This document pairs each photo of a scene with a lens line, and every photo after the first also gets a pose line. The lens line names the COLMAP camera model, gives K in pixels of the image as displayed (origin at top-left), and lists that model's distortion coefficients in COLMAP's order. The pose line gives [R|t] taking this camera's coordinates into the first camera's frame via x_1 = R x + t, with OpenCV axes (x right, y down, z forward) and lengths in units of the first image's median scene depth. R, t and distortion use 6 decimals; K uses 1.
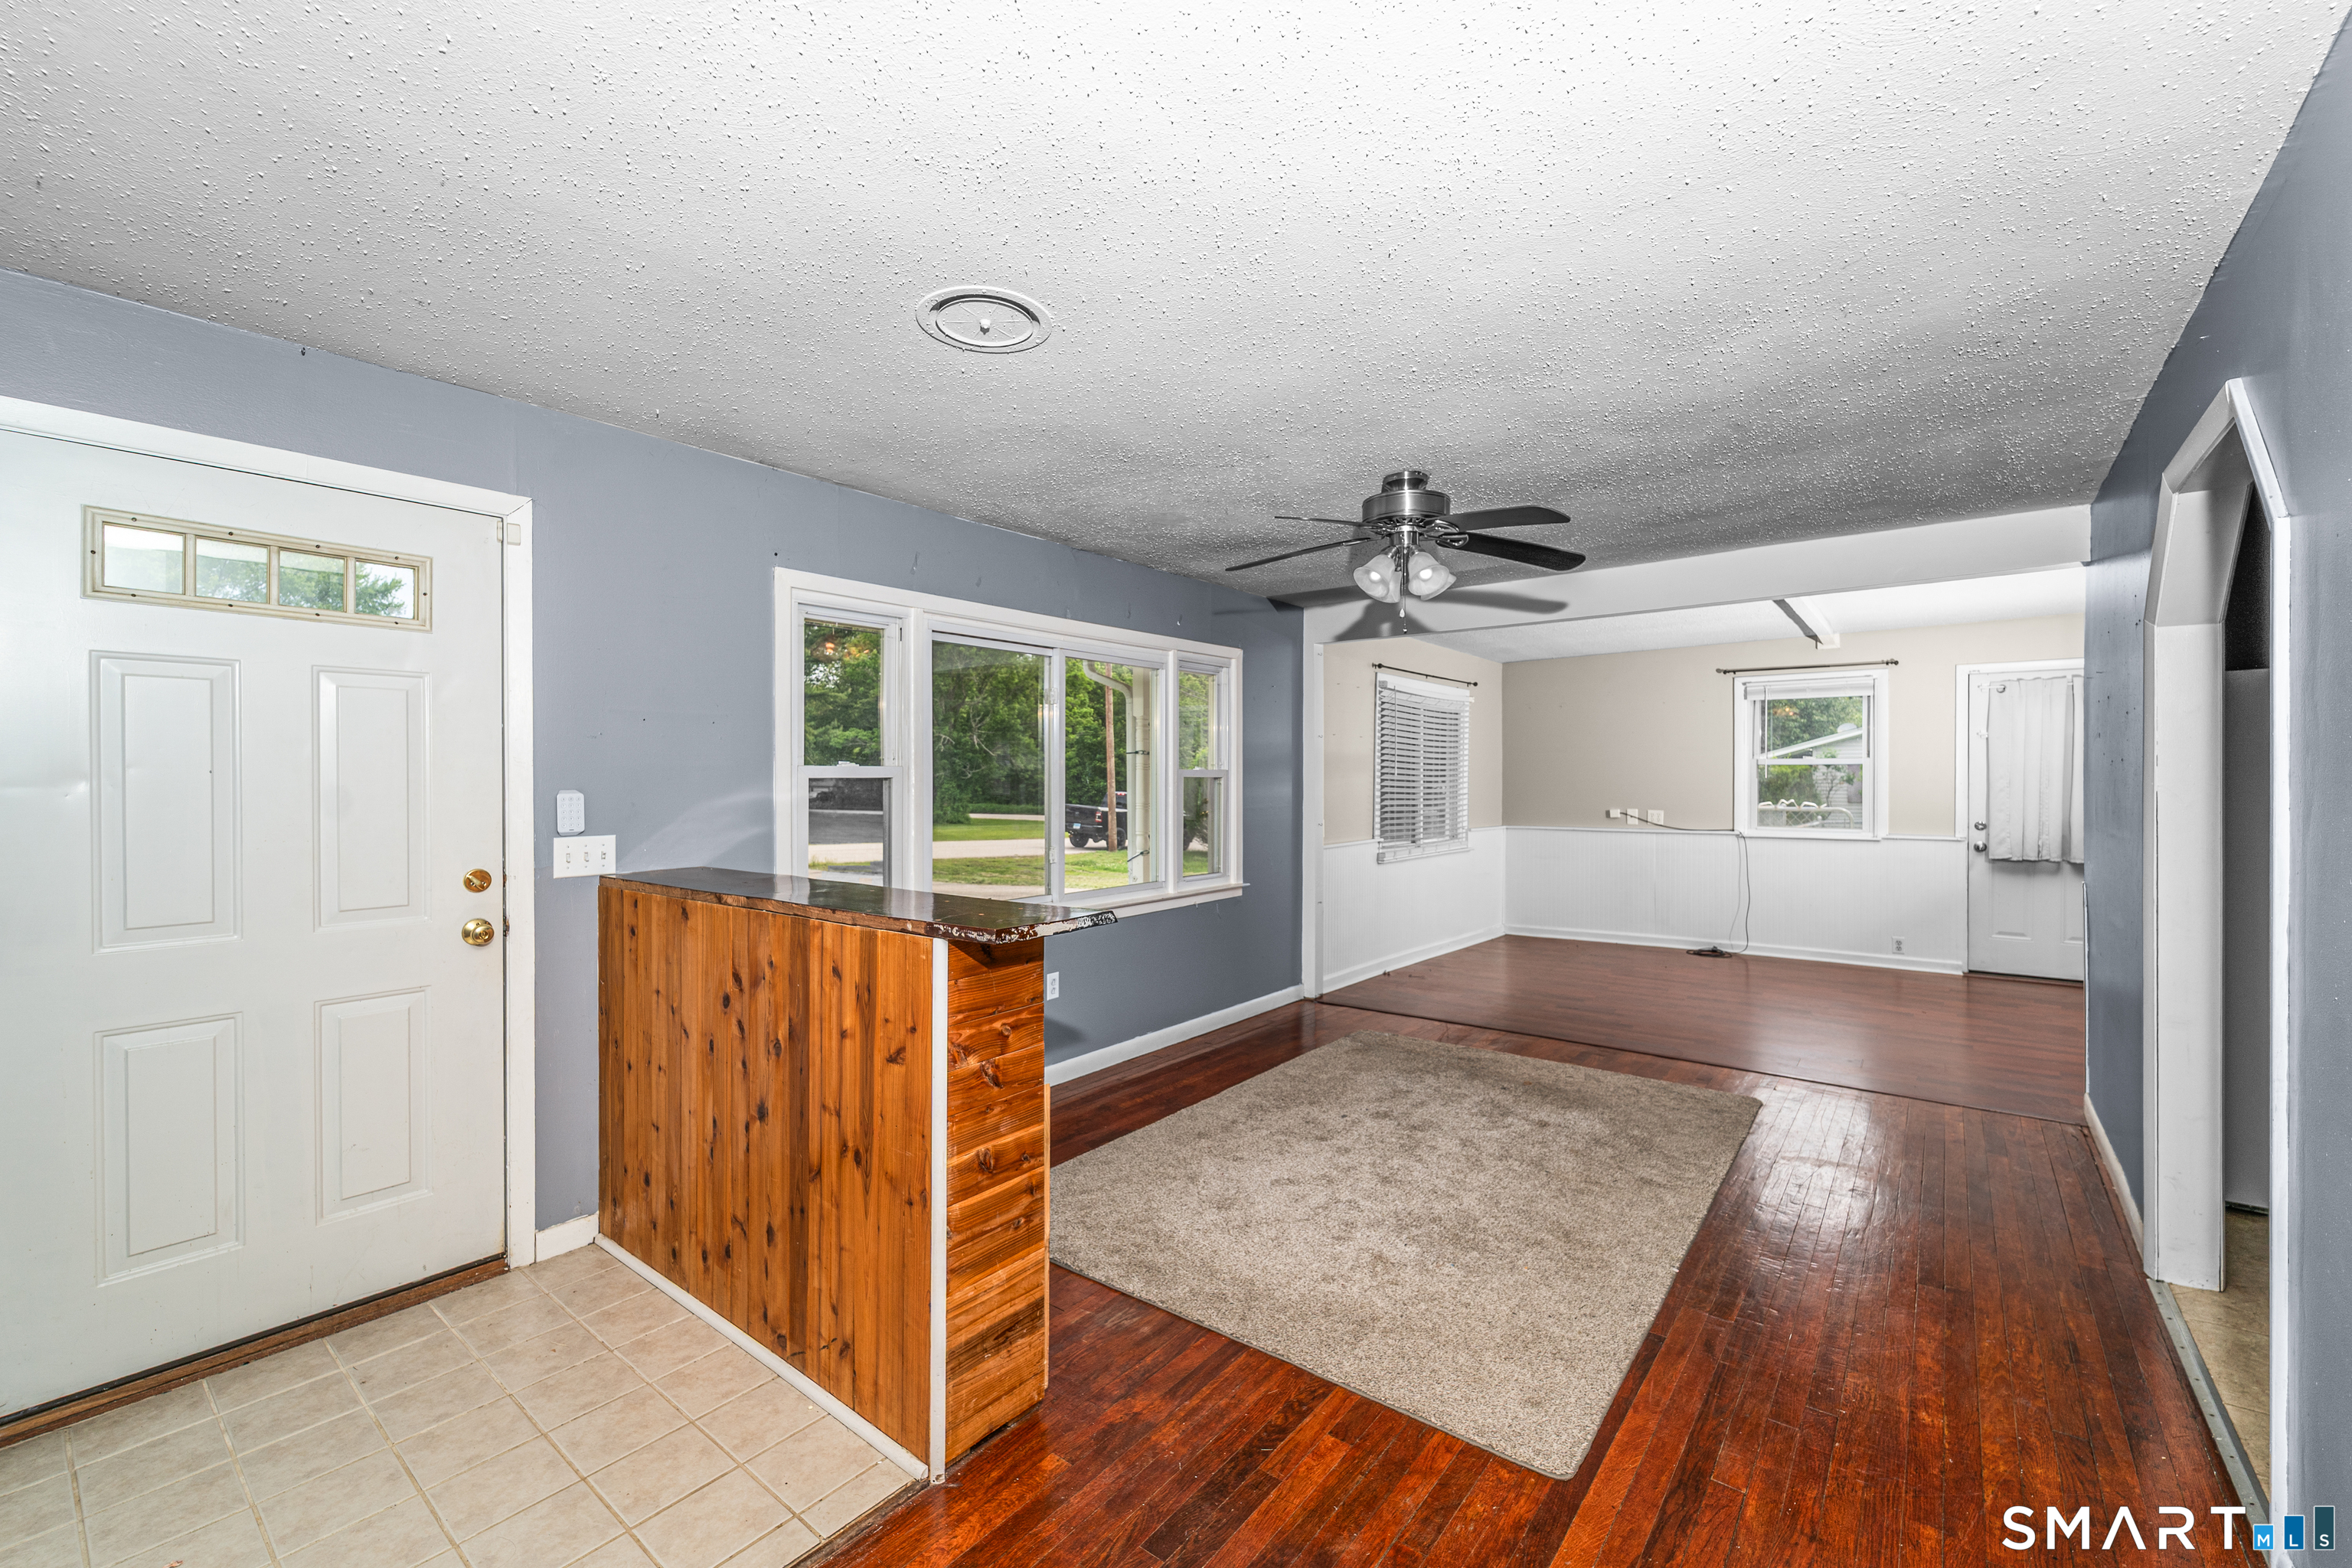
lens RADIAL K [[956.0, 0, 1183.6], [0, 956.0, 780.0], [0, 0, 1]] dist [0.004579, -0.000183]
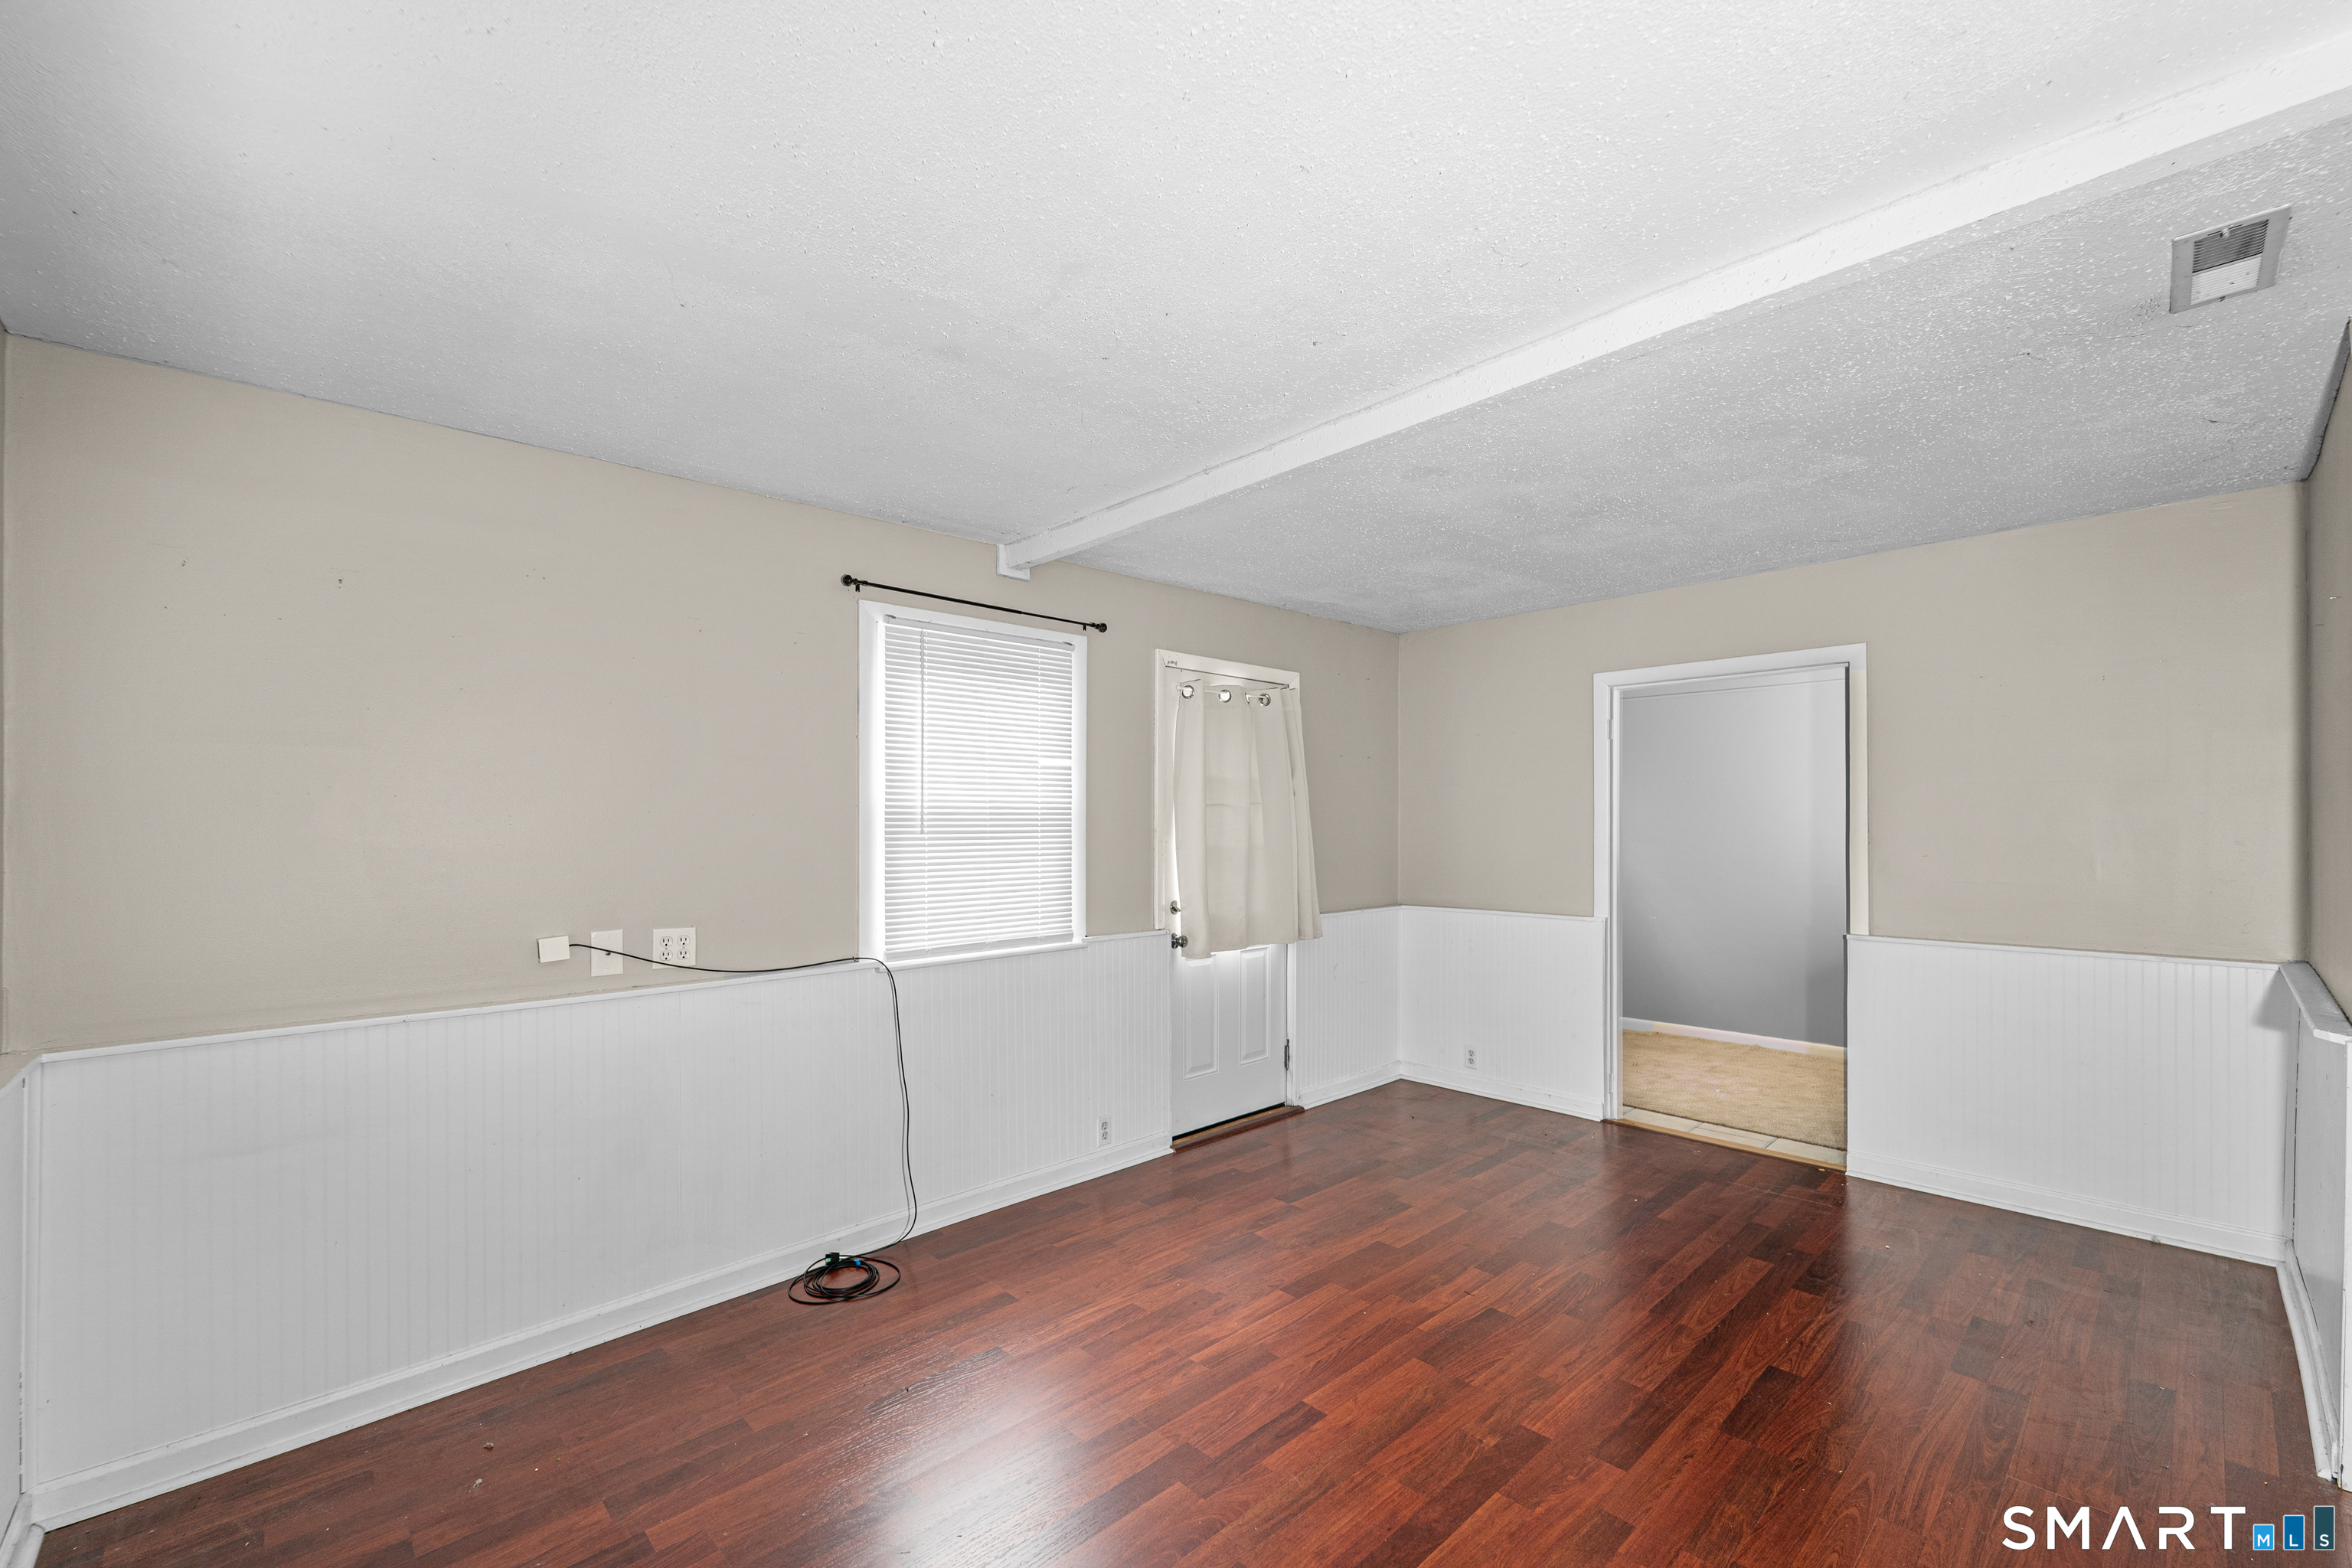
lens RADIAL K [[956.0, 0, 1154.0], [0, 956.0, 822.4], [0, 0, 1]] dist [0.004579, -0.000183]
pose [[0.148979, 0.000251, 0.988840, 0.175892], [0.008229, 0.999965, -0.001494, -0.005692], [-0.988806, 0.008359, 0.148972, 0.807199]]
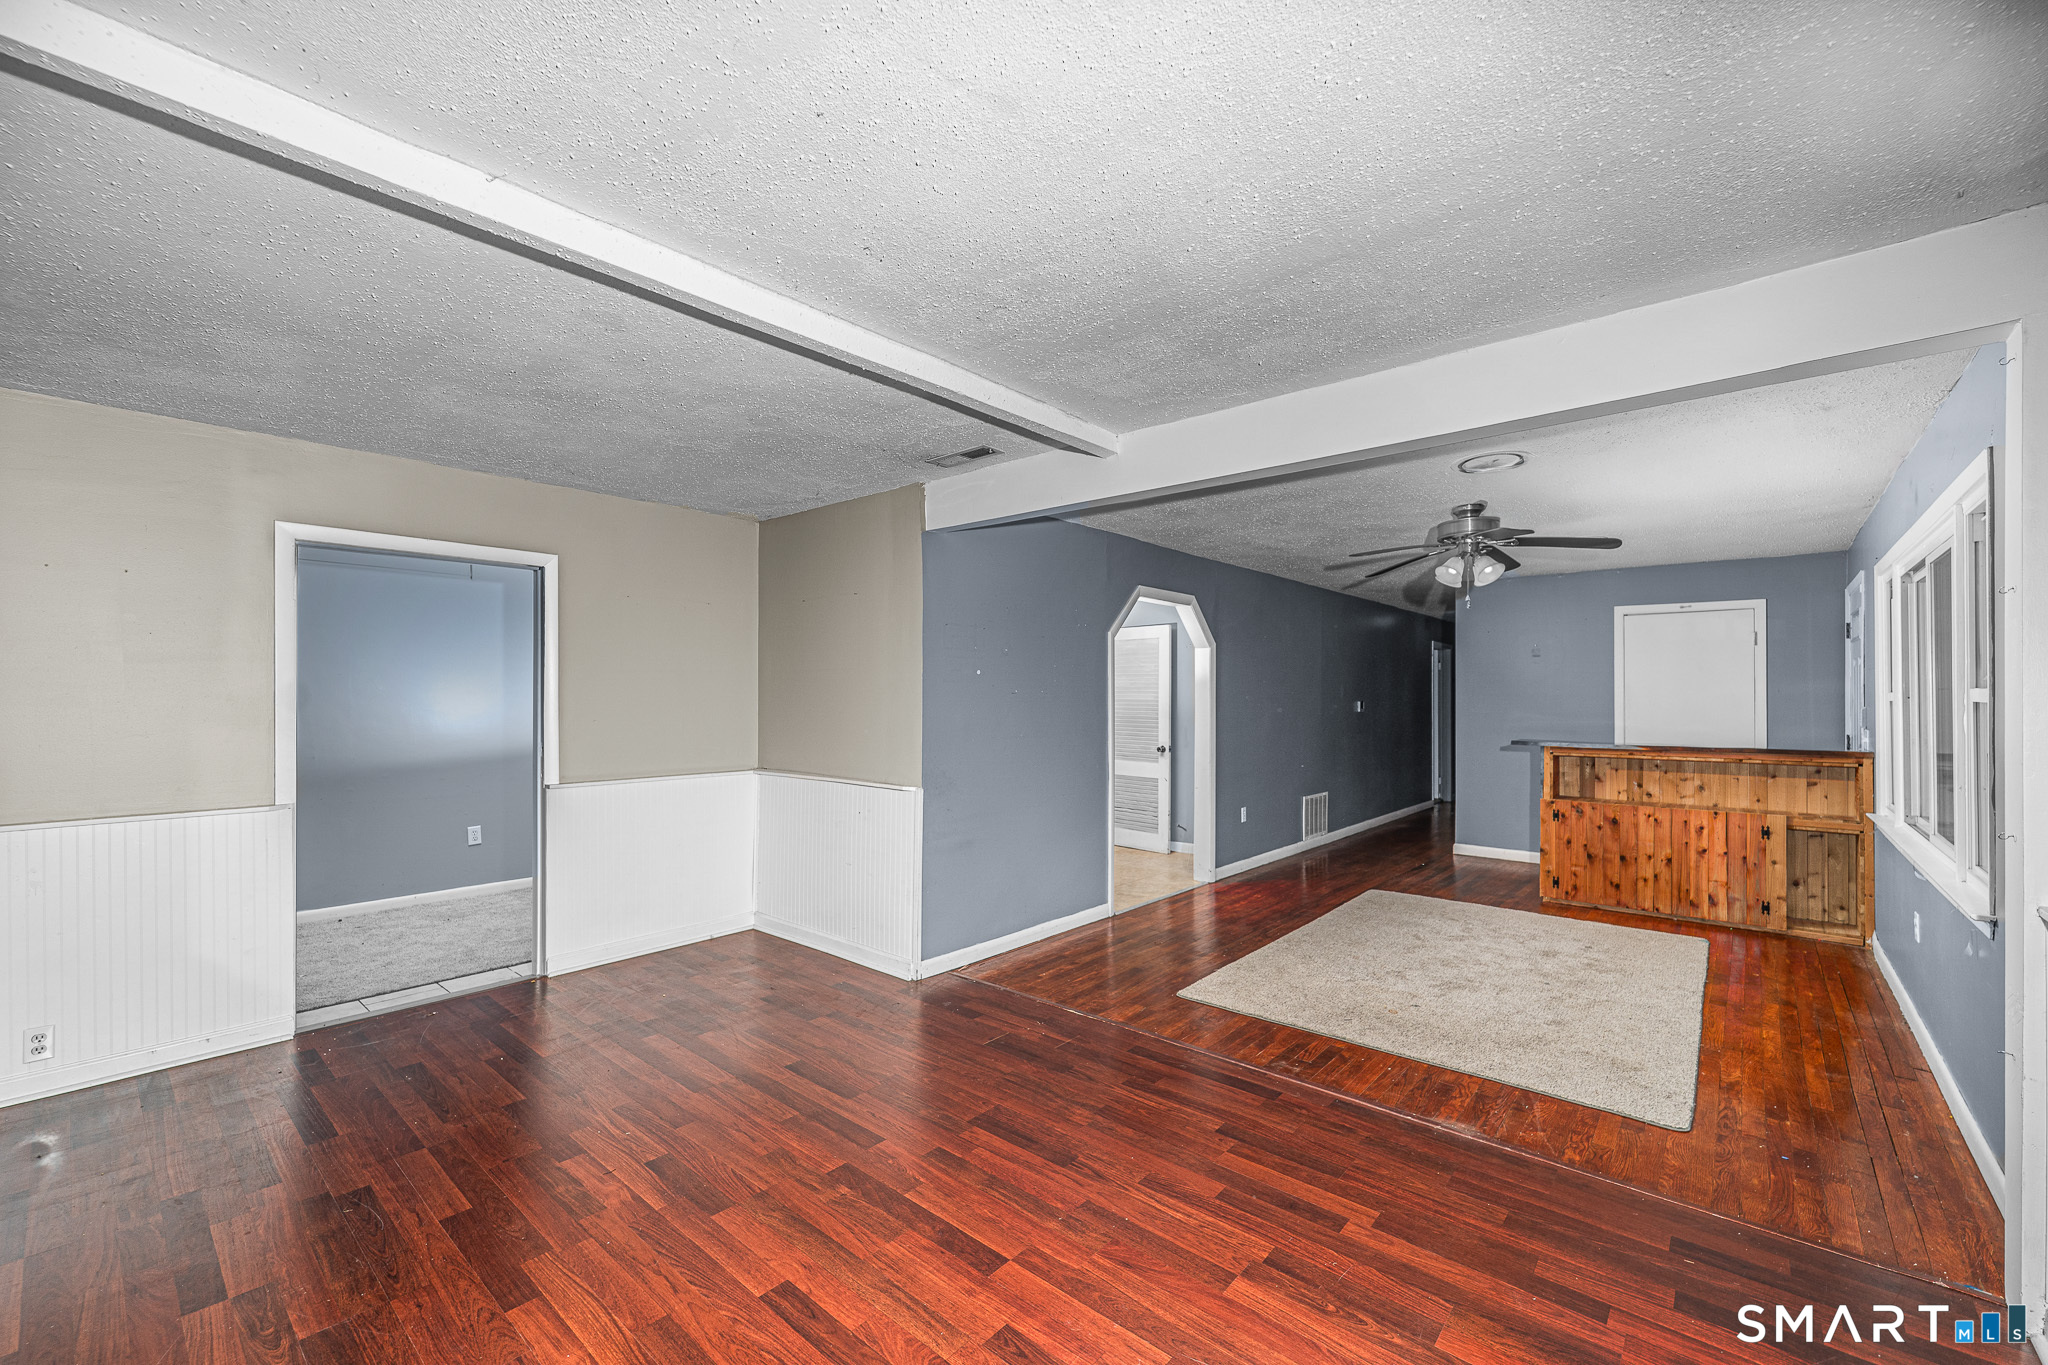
lens RADIAL K [[832.4, 0, 1018.7], [0, 832.4, 693.5], [0, 0, 1]] dist [0.004579, -0.000183]
pose [[-0.998987, -0.001101, 0.044981, 0.395965], [-0.001181, 0.999998, -0.001744, -0.003990], [-0.044979, -0.001795, -0.998986, 1.058495]]
